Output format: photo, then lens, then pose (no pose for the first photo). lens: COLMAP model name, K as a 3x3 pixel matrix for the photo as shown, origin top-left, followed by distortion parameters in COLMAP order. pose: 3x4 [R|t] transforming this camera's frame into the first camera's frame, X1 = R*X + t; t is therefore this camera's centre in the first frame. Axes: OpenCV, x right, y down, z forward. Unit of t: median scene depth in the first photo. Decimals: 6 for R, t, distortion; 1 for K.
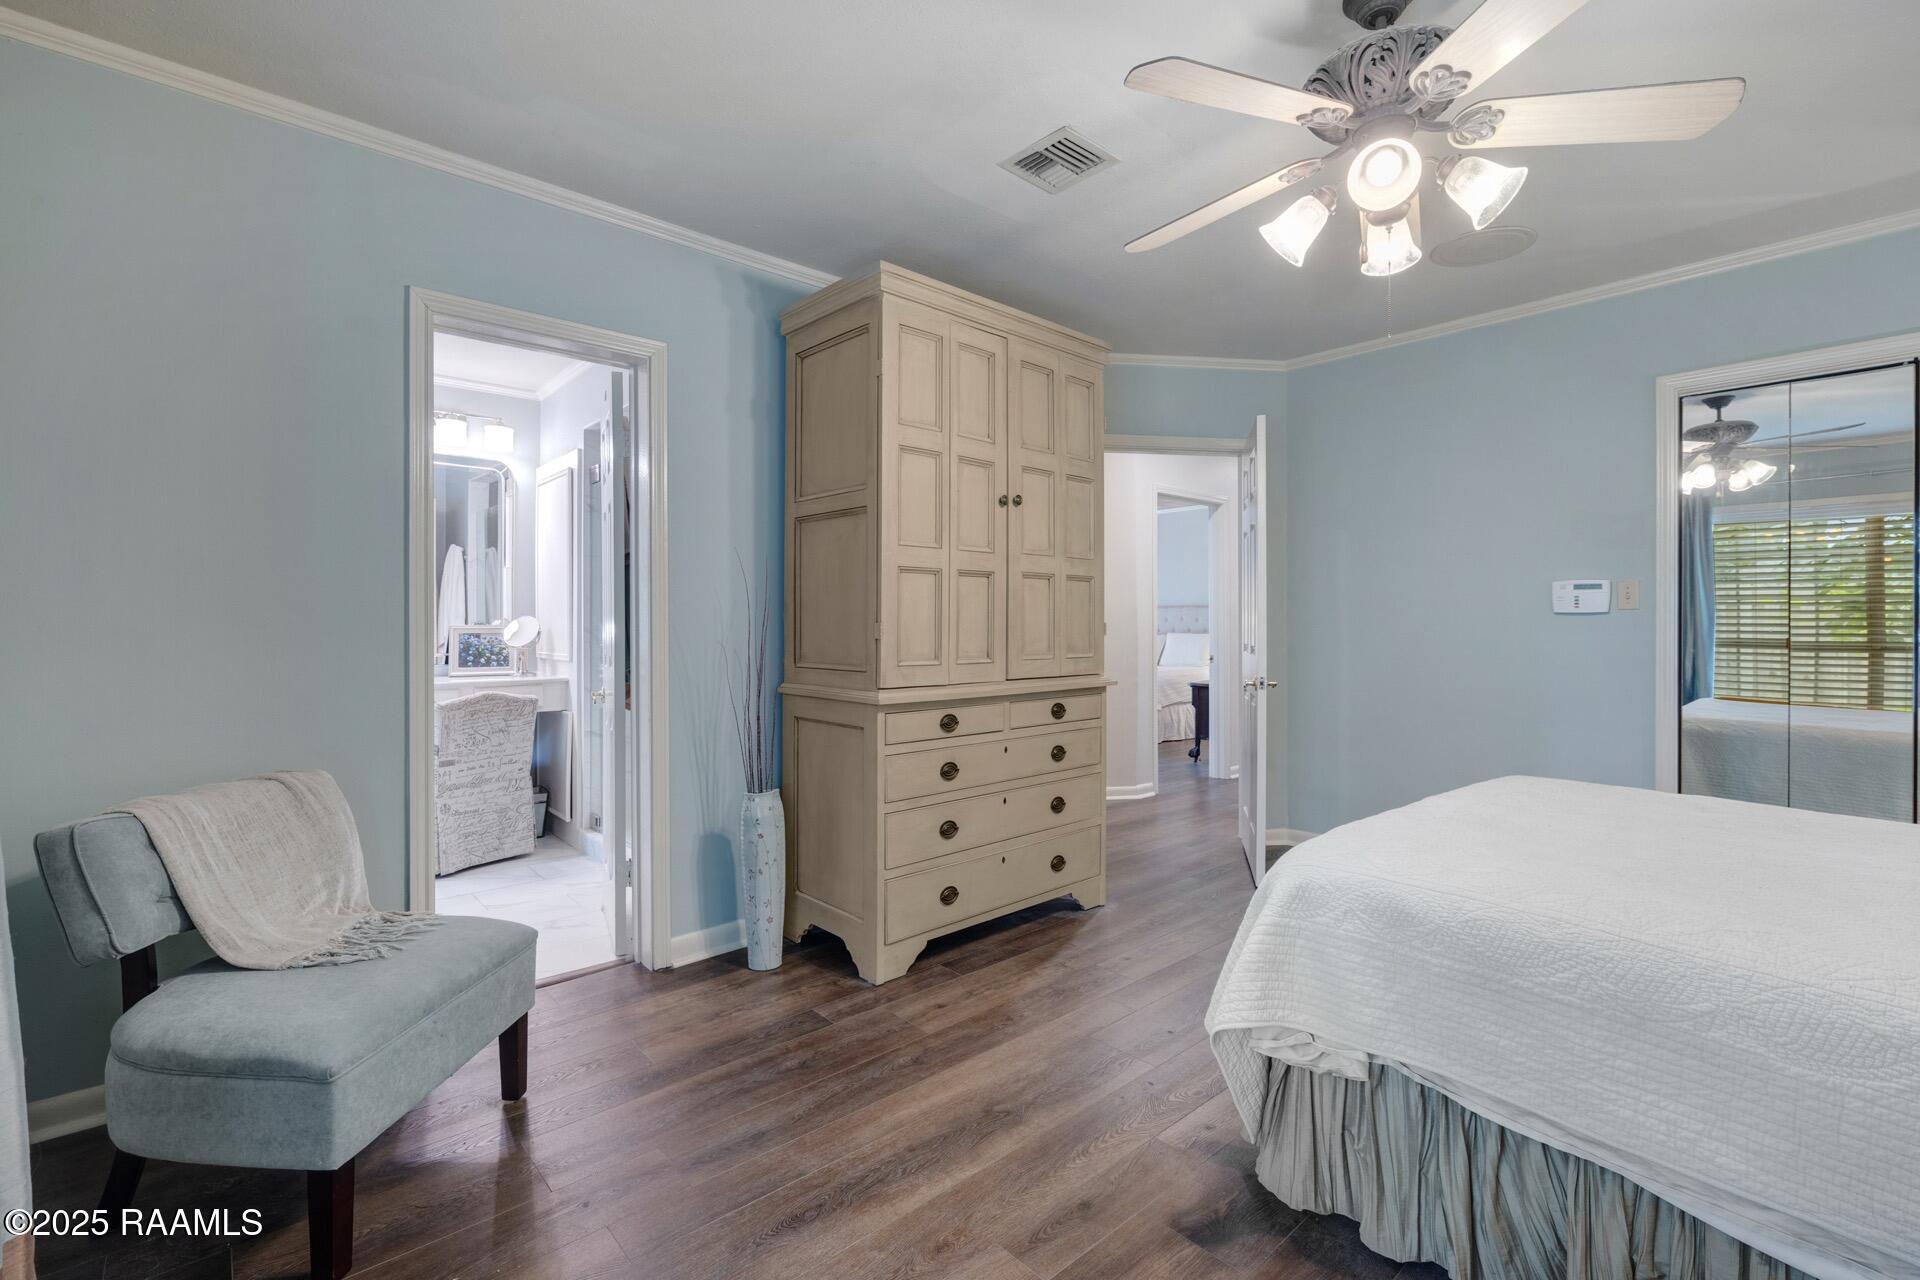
lens RADIAL K [[854.6, 0, 955.7], [0, 854.6, 630.3], [0, 0, 1]] dist [-0.000051, 0.000000]
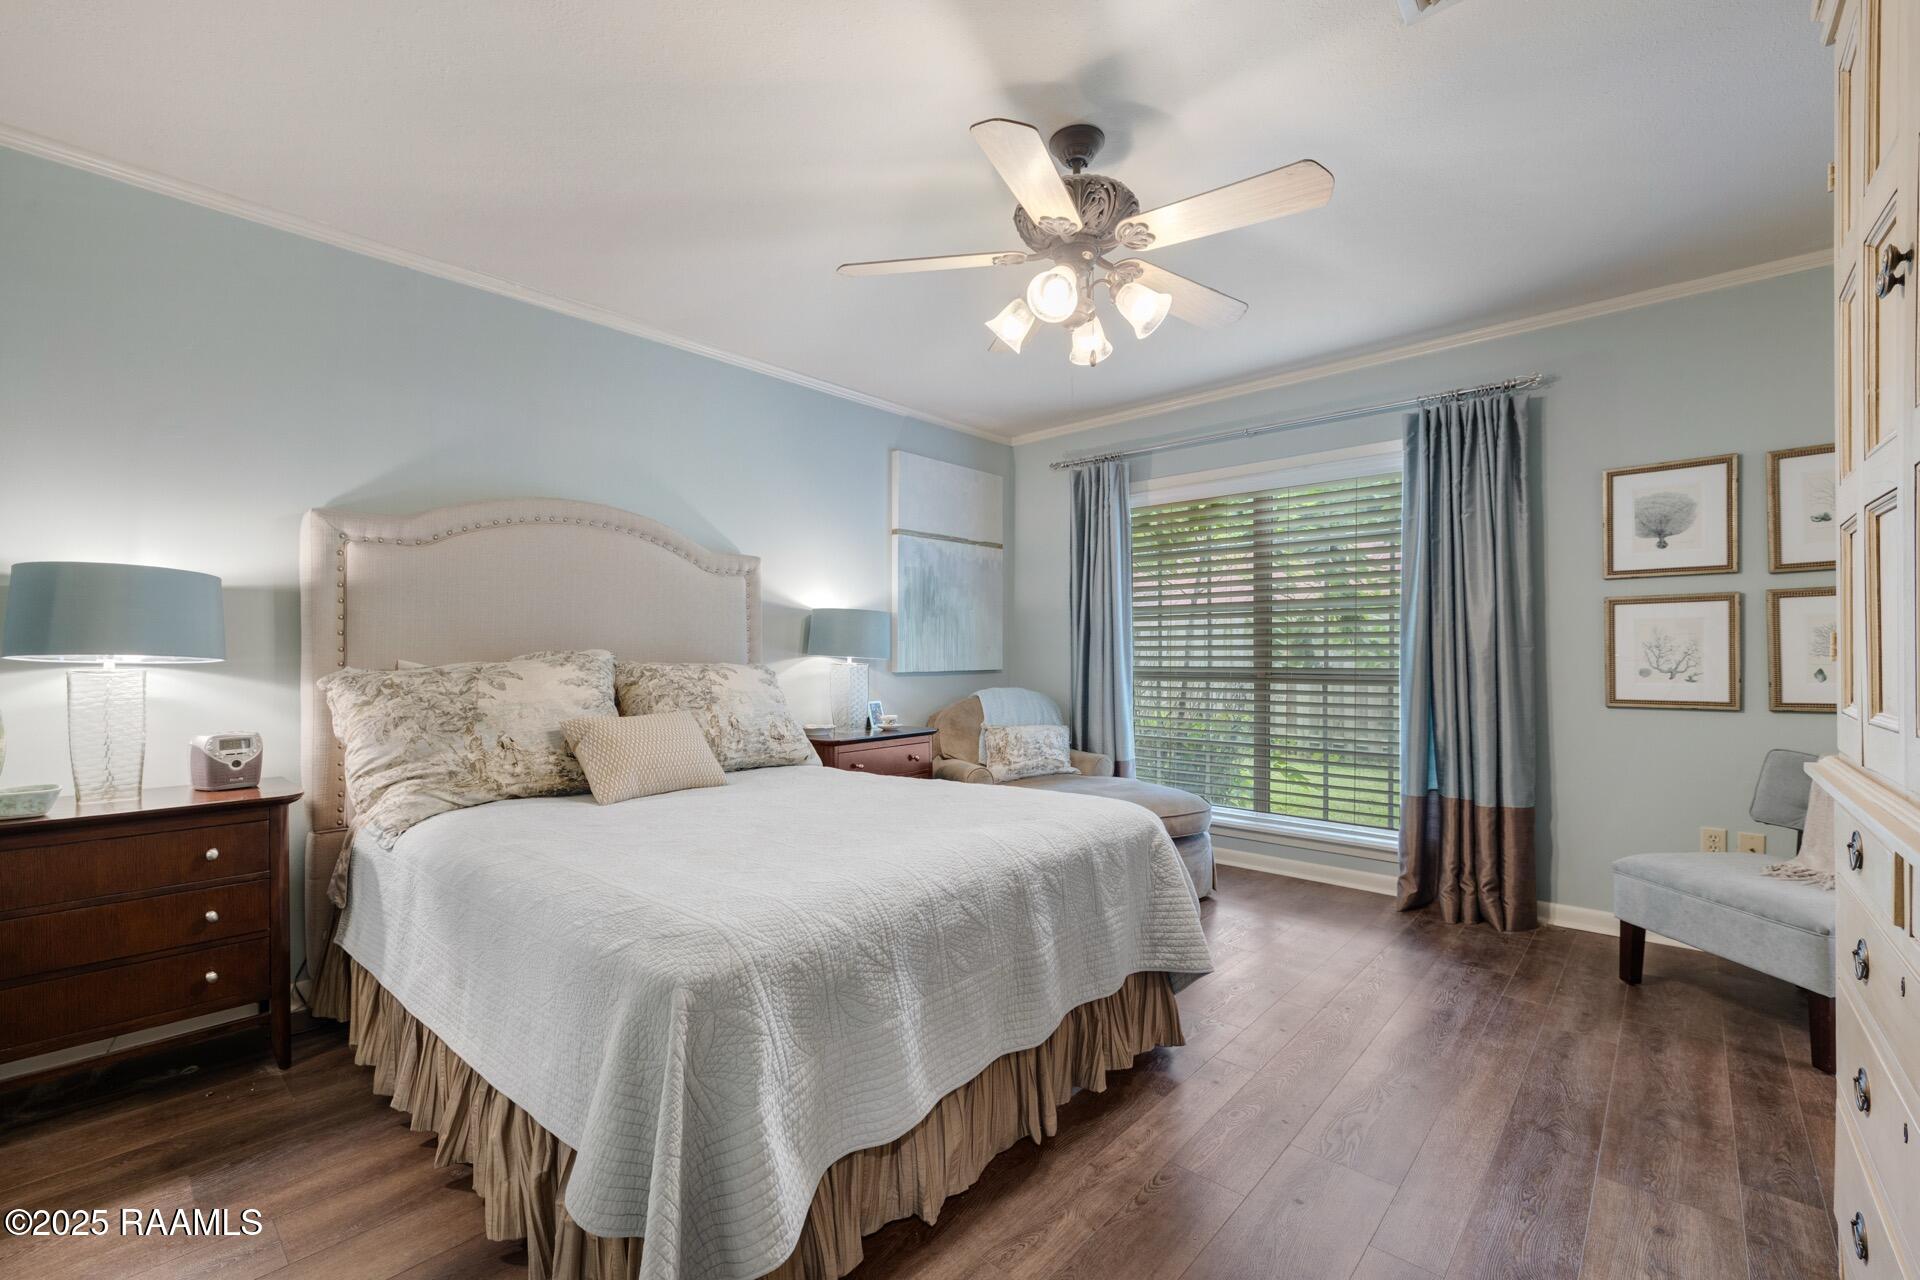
lens RADIAL K [[809.1, 0, 963.7], [0, 809.1, 646.5], [0, 0, 1]] dist [-0.000615, -0.000052]
pose [[-0.994278, 0.000905, -0.106823, 0.483608], [0.000818, 0.999999, 0.000858, 0.000681], [0.106824, 0.000766, -0.994278, 1.323680]]
